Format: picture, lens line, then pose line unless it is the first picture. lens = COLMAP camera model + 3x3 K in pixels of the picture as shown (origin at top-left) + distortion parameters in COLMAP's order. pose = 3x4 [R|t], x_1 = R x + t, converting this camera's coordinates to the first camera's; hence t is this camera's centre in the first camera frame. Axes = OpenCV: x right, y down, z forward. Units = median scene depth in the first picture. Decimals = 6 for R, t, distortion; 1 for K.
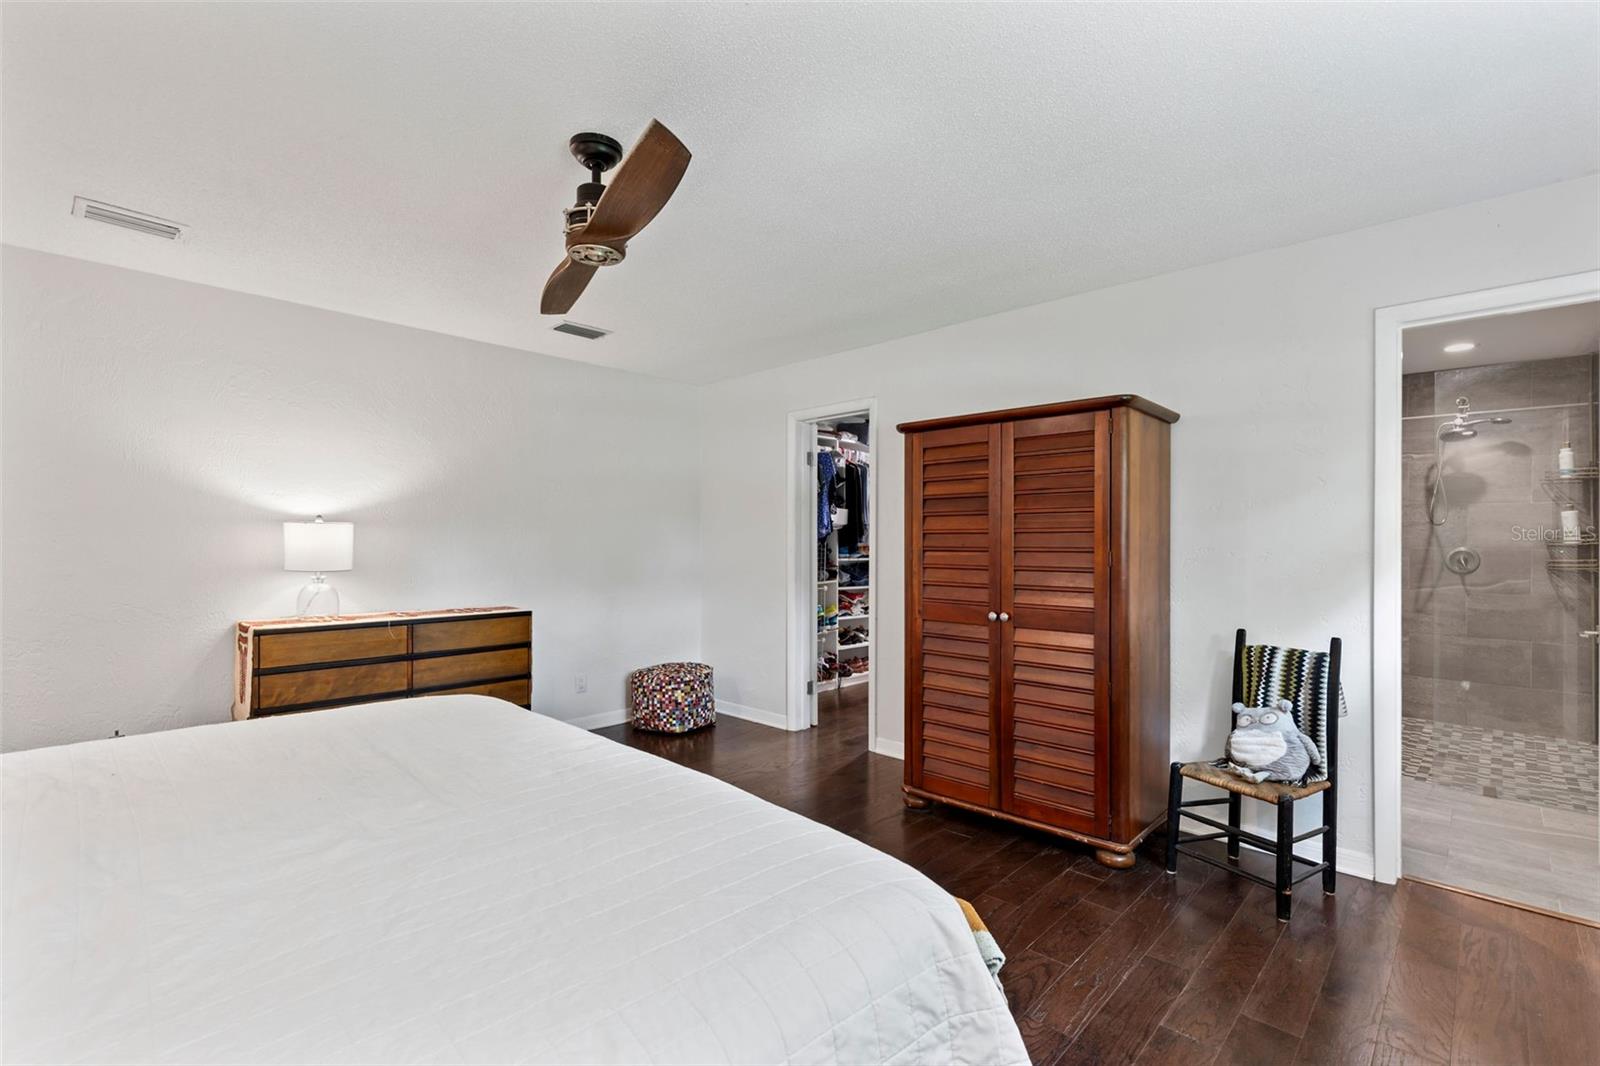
lens RADIAL K [[722.5, 0, 800.2], [0, 722.5, 537.6], [0, 0, 1]] dist [0.009023, -0.000725]
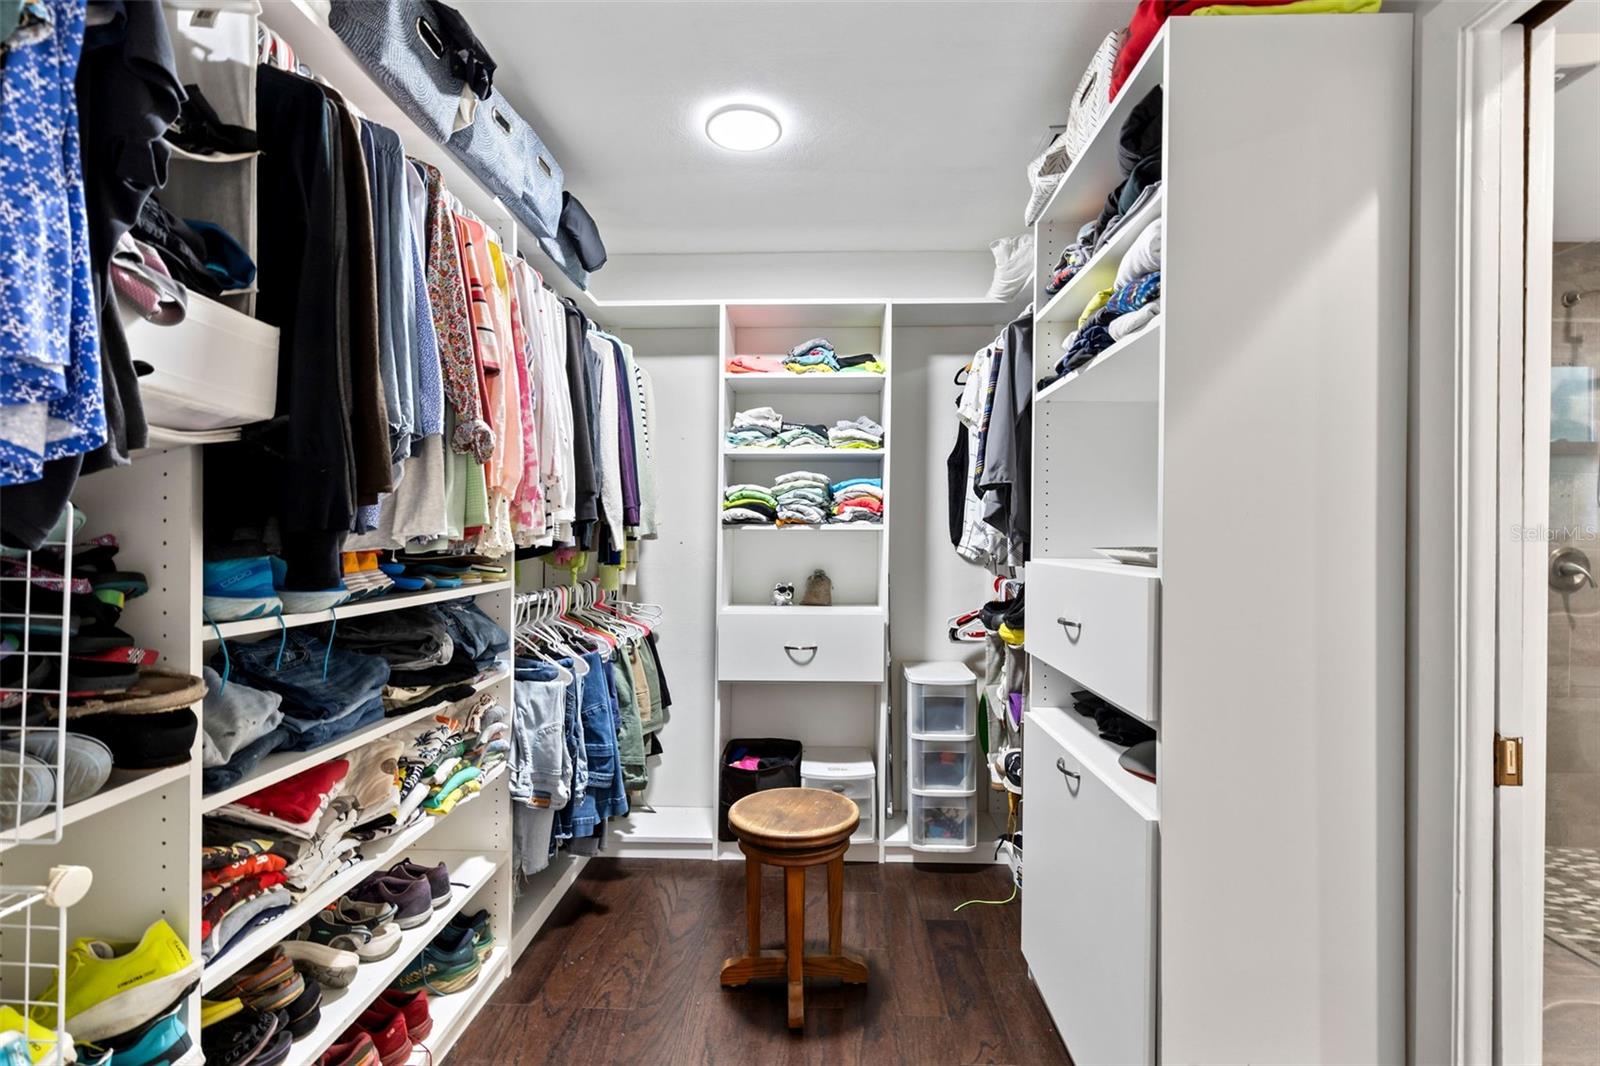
lens RADIAL K [[722.5, 0, 800.2], [0, 722.5, 537.6], [0, 0, 1]] dist [0.009023, -0.000725]
pose [[0.744846, -0.000786, 0.667236, 0.085924], [-0.012418, 0.999810, 0.015041, 0.007836], [-0.667121, -0.019489, 0.744694, 1.535895]]
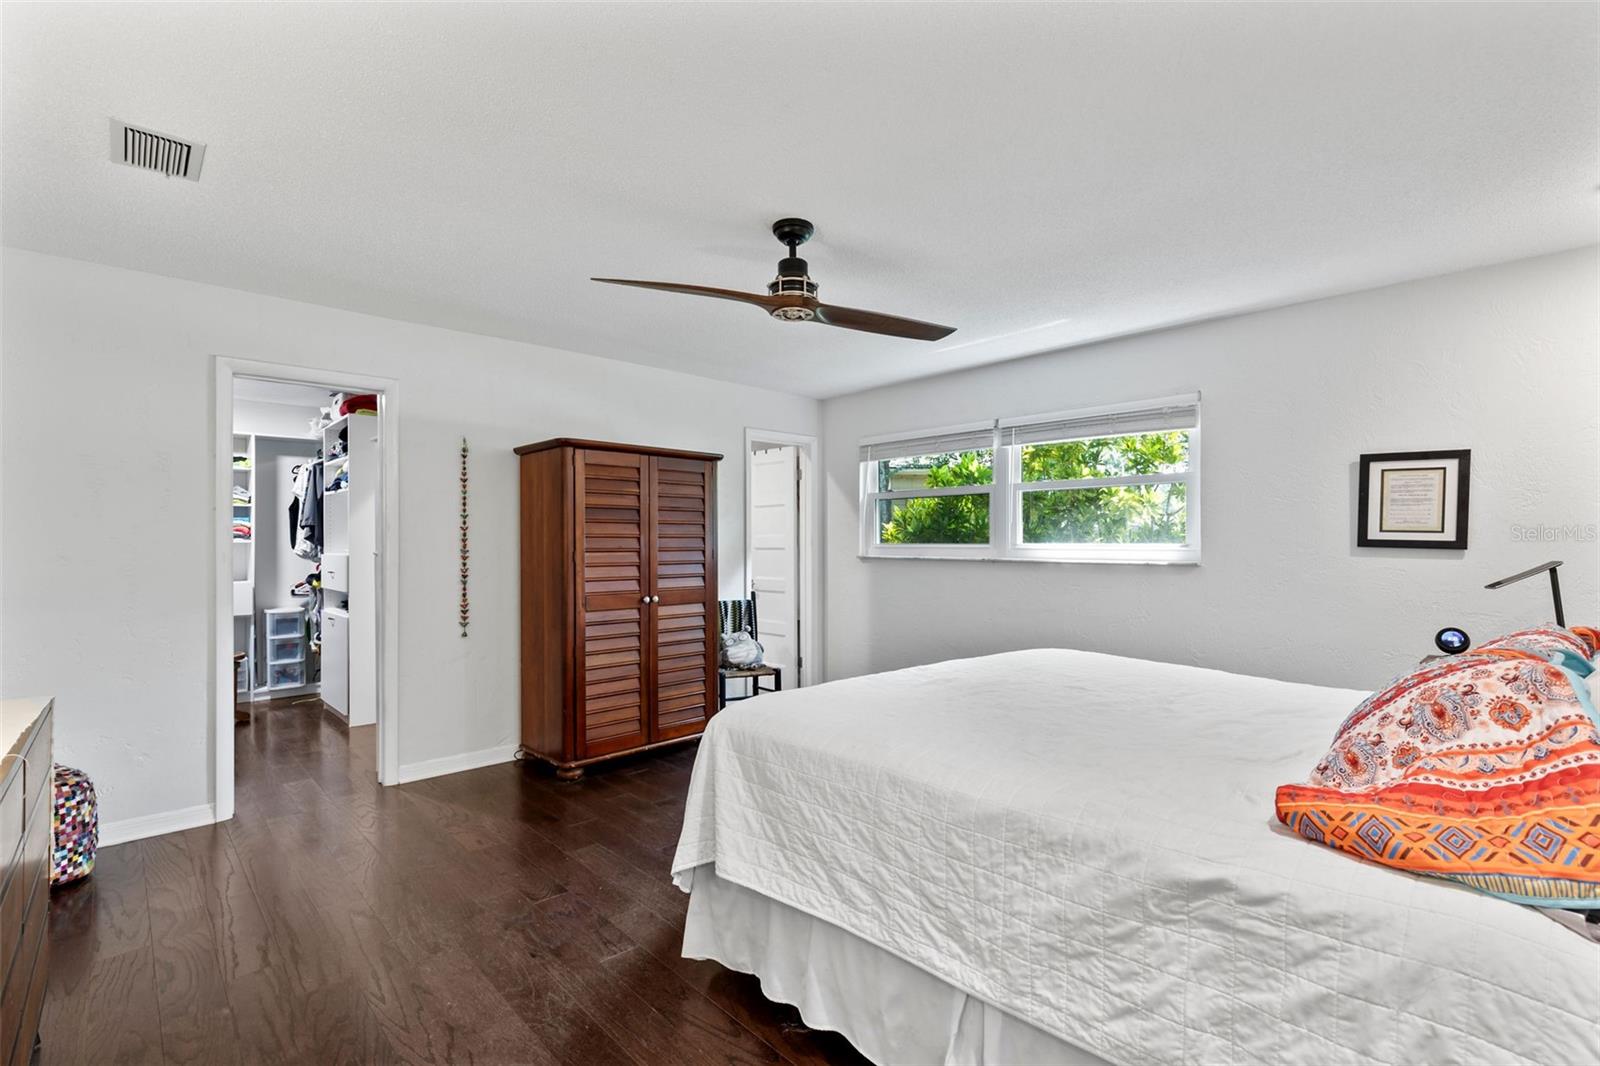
lens RADIAL K [[722.5, 0, 800.2], [0, 722.5, 537.6], [0, 0, 1]] dist [0.009023, -0.000725]
pose [[0.050928, 0.005424, 0.998688, -1.025448], [-0.004973, 0.999974, -0.005177, -0.000334], [-0.998690, -0.004703, 0.050954, 0.635602]]
